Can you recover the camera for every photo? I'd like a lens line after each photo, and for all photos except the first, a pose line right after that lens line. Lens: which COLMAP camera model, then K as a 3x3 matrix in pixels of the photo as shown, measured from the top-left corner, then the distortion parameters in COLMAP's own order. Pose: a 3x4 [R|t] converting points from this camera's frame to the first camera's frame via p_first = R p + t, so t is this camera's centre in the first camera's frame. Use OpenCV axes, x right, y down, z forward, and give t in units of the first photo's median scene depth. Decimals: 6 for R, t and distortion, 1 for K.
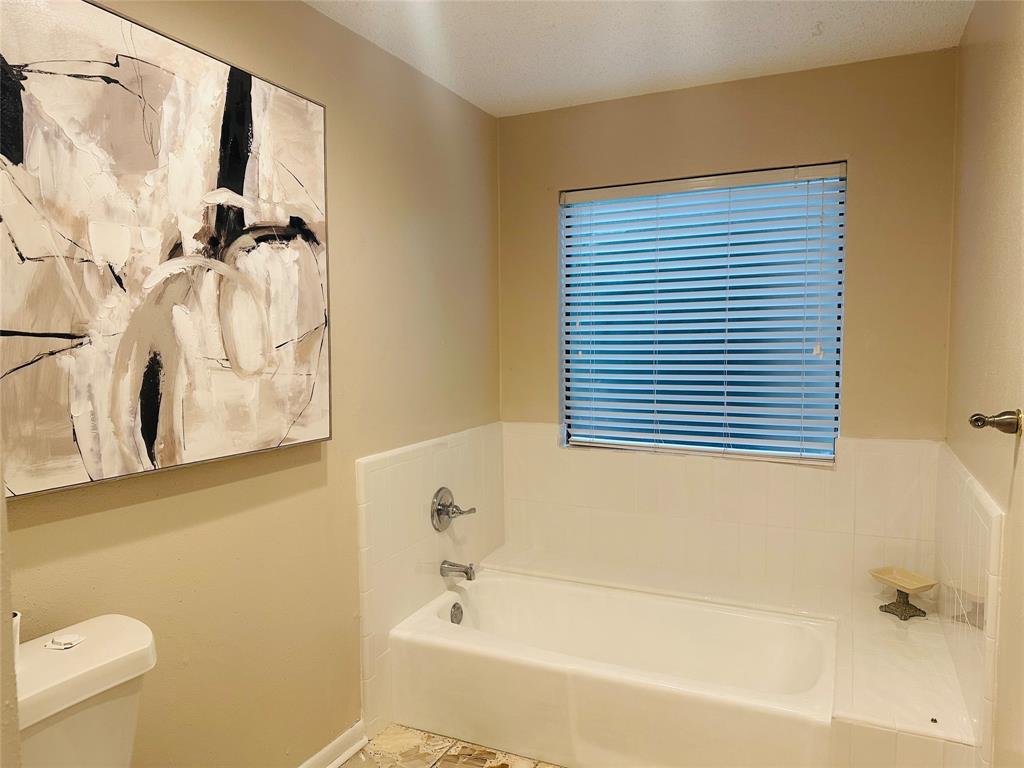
lens RADIAL K [[706.7, 0, 503.4], [0, 706.7, 388.2], [0, 0, 1]] dist [0.048666, -0.061538]
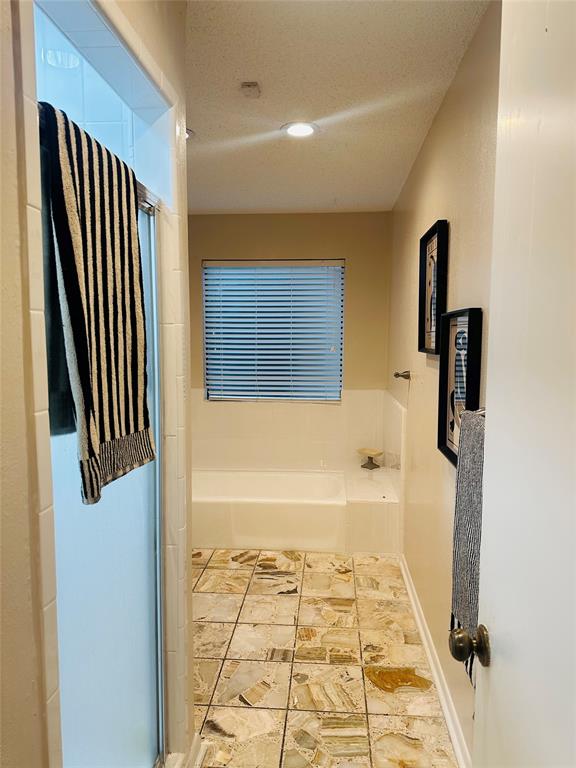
lens RADIAL K [[530.0, 0, 288.0], [0, 530.0, 384.0], [0, 0, 1]] dist [0.048666, -0.061538]
pose [[0.930192, -0.018681, 0.366598, -0.250182], [0.013184, 0.999760, 0.017493, 0.020729], [-0.366836, -0.011438, 0.930215, -0.394675]]
